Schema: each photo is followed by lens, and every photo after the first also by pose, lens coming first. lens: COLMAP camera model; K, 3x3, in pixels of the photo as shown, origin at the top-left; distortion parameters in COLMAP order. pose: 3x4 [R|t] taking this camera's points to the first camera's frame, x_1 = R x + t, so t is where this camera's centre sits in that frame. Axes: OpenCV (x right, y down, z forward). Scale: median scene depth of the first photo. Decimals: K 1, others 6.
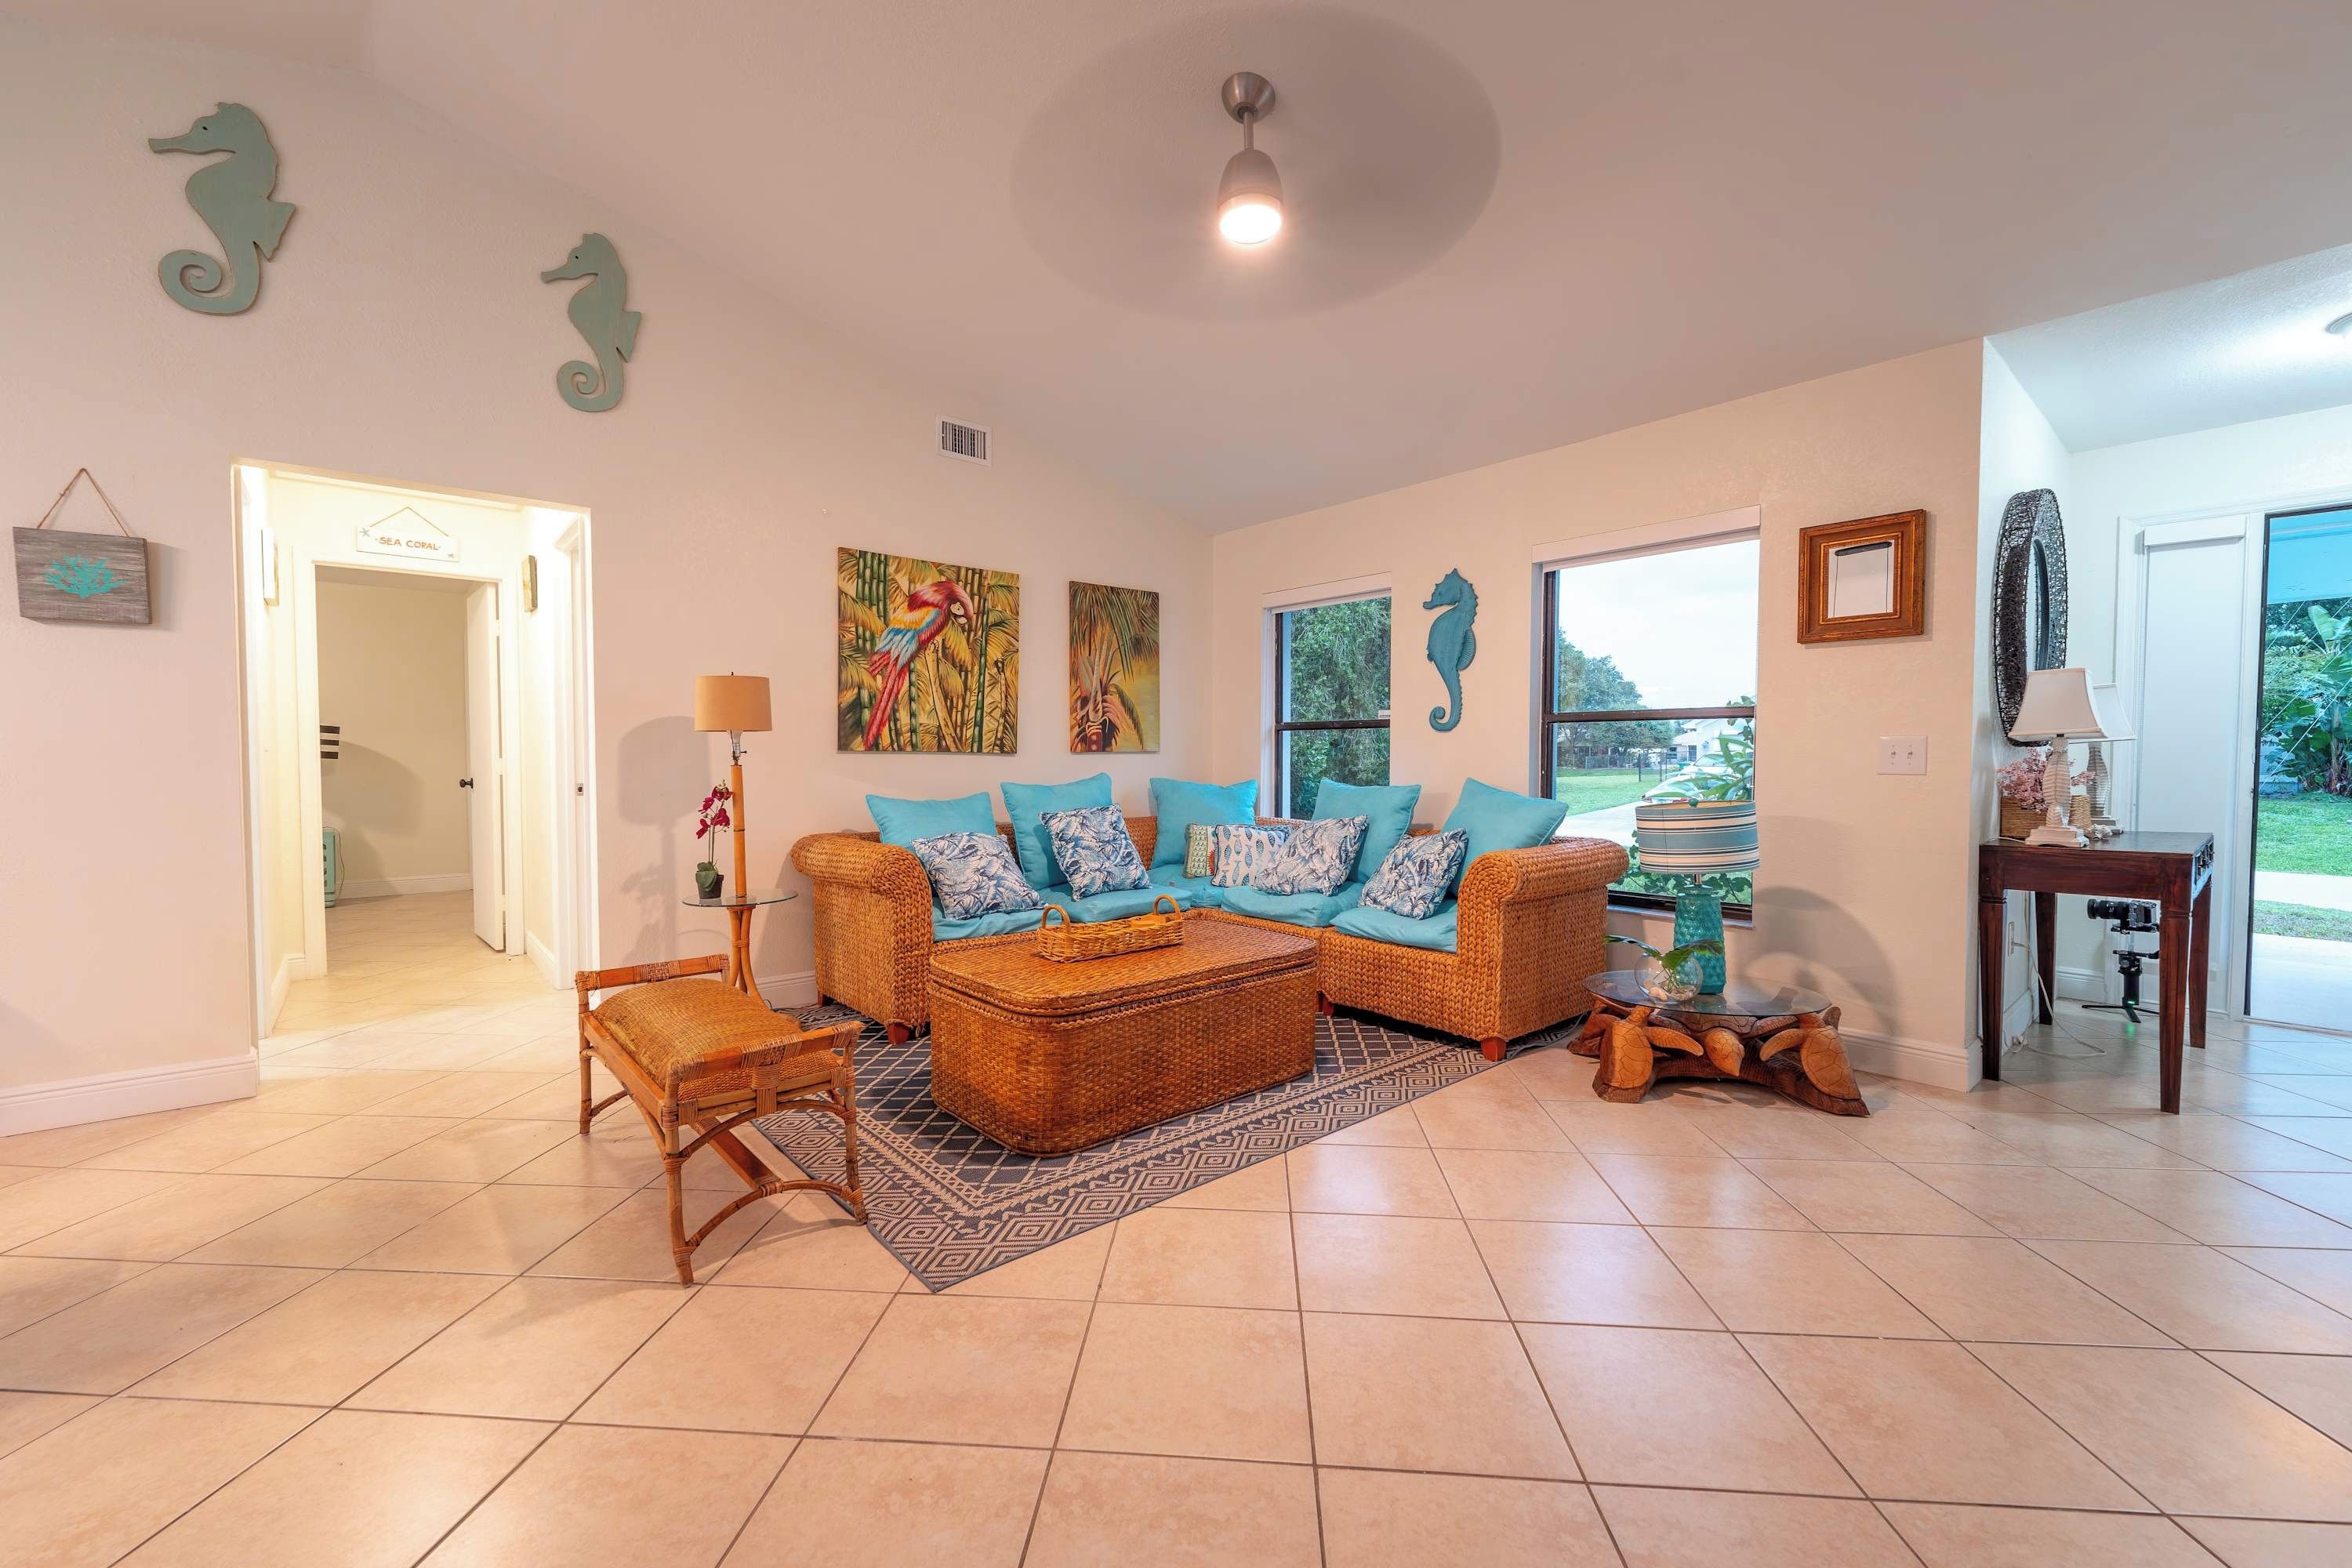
lens RADIAL K [[978.6, 0, 1195.5], [0, 978.6, 782.3], [0, 0, 1]] dist [0.003521, -0.000161]
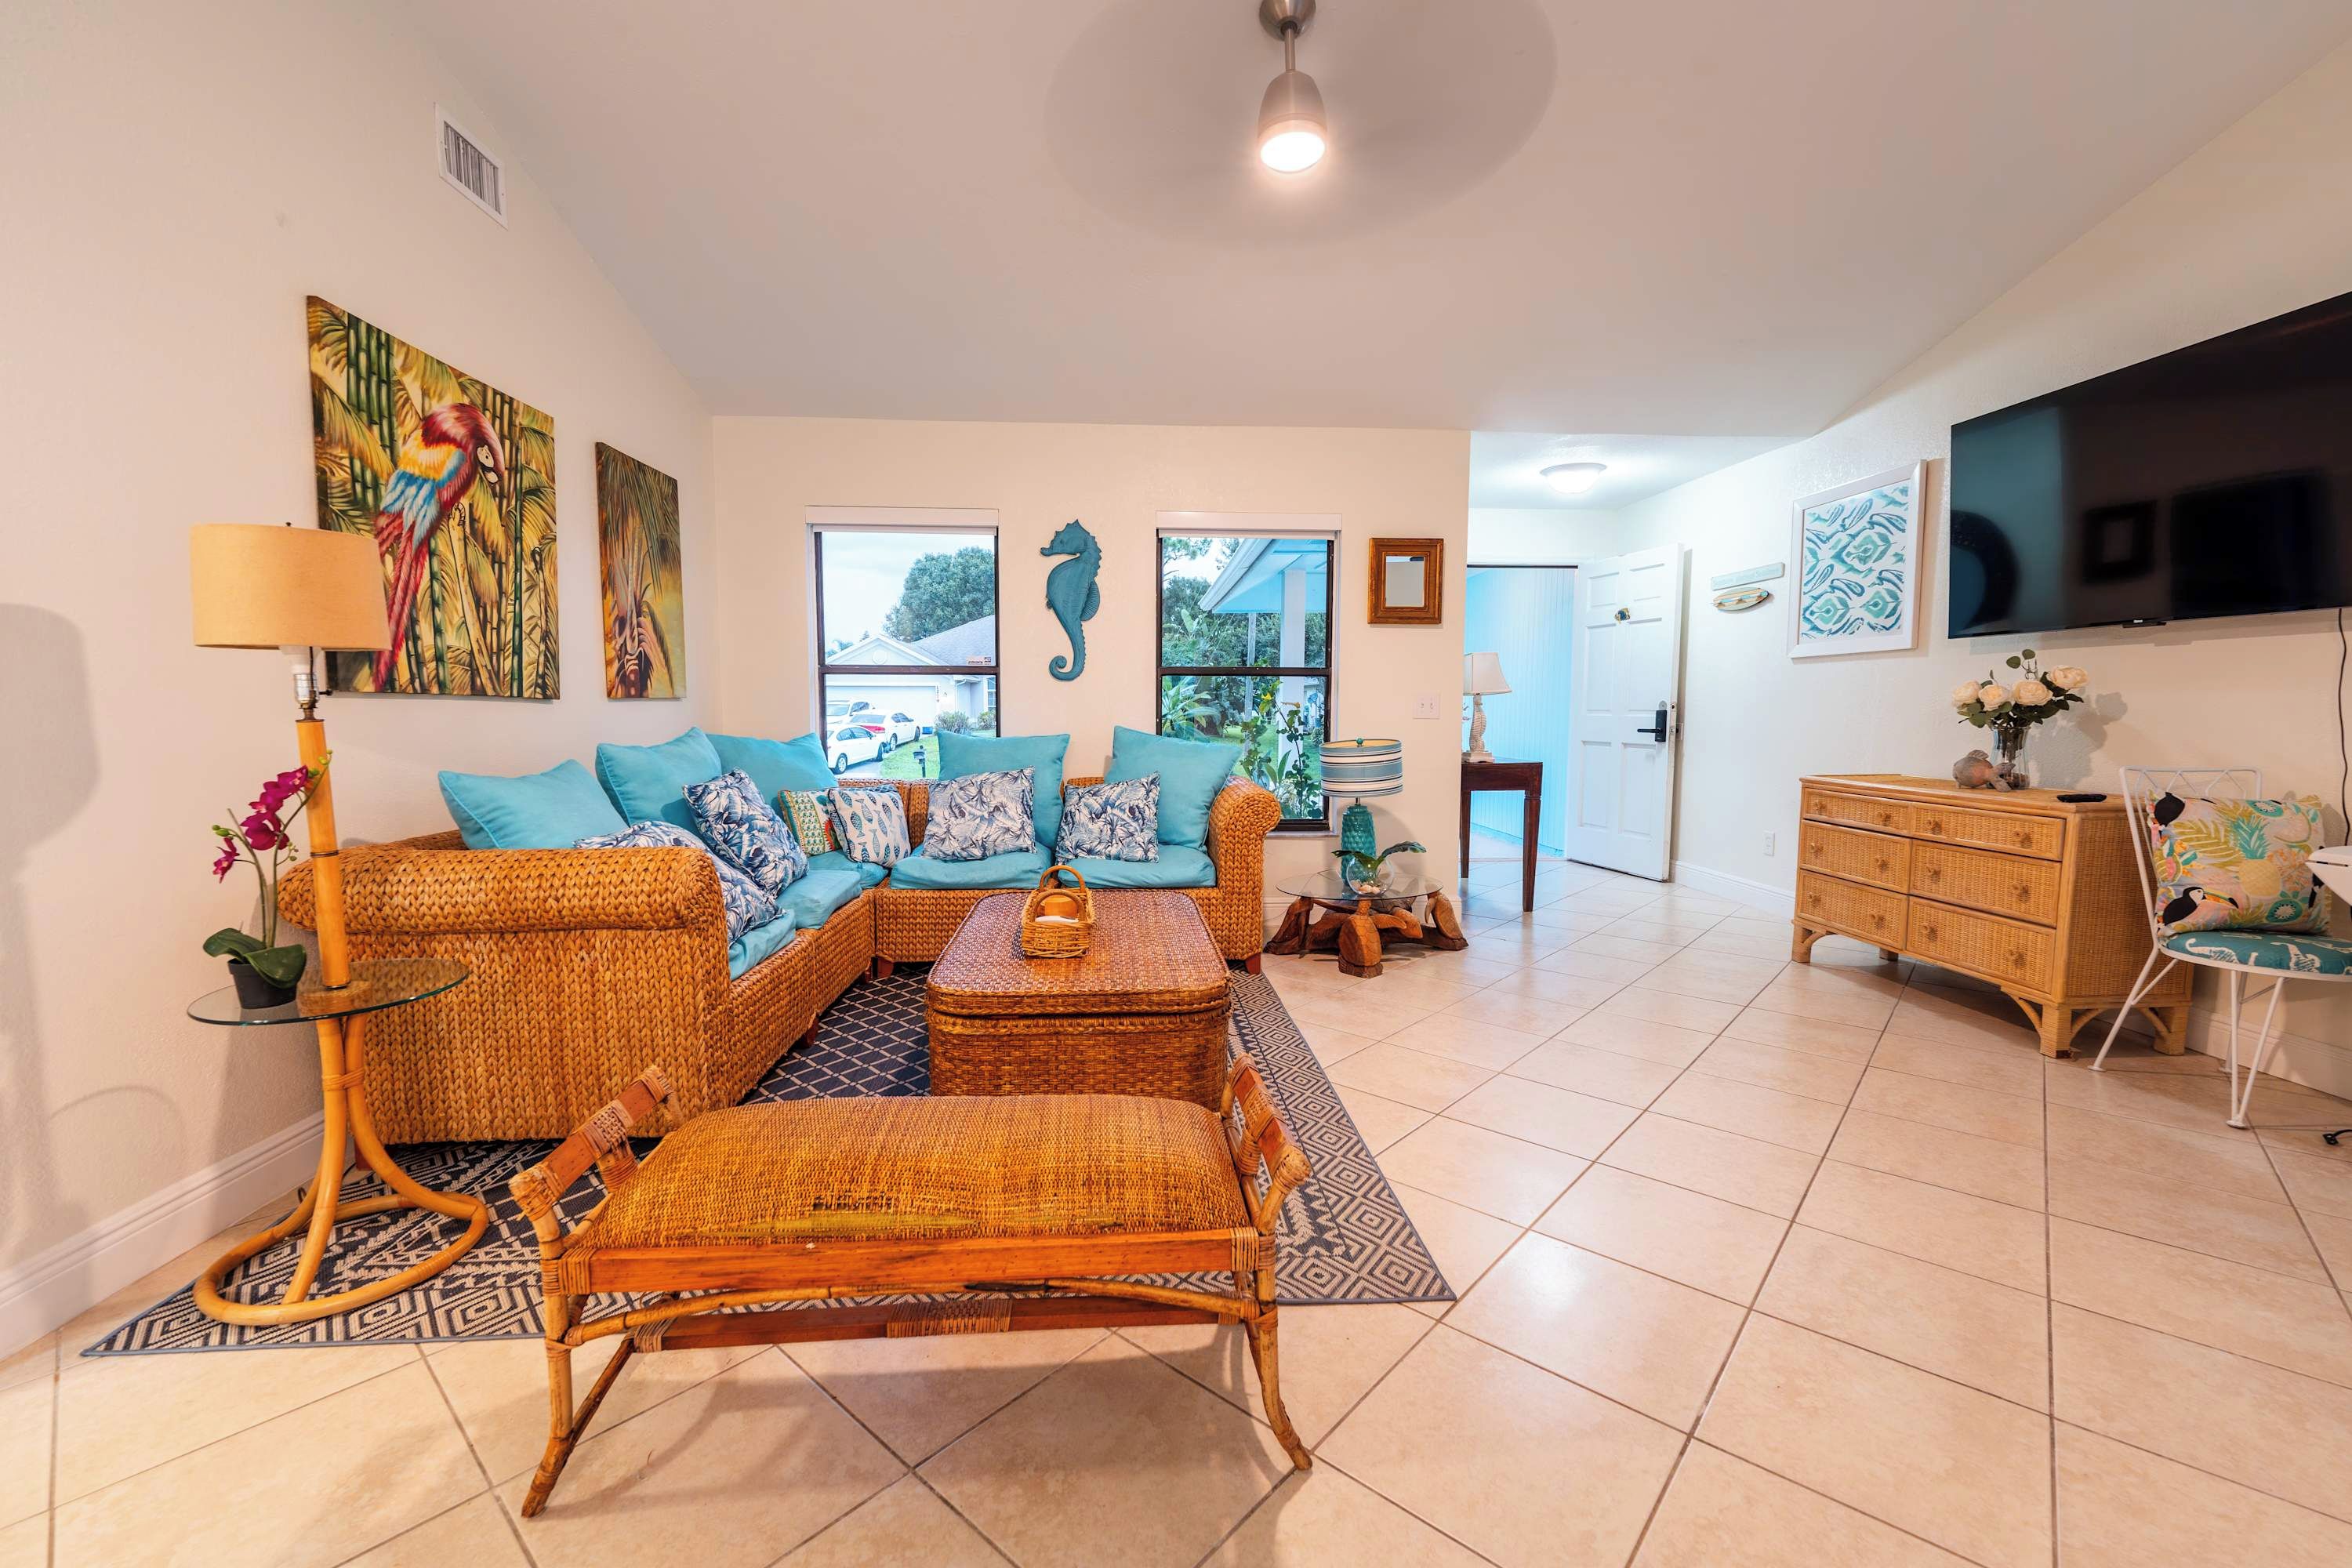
lens RADIAL K [[978.6, 0, 1190.7], [0, 978.6, 787.0], [0, 0, 1]] dist [0.003521, -0.000161]
pose [[0.596403, -0.064159, 0.800117, -0.485378], [0.019764, 0.997672, 0.065268, -0.006008], [-0.802442, -0.023112, 0.596282, 0.295044]]
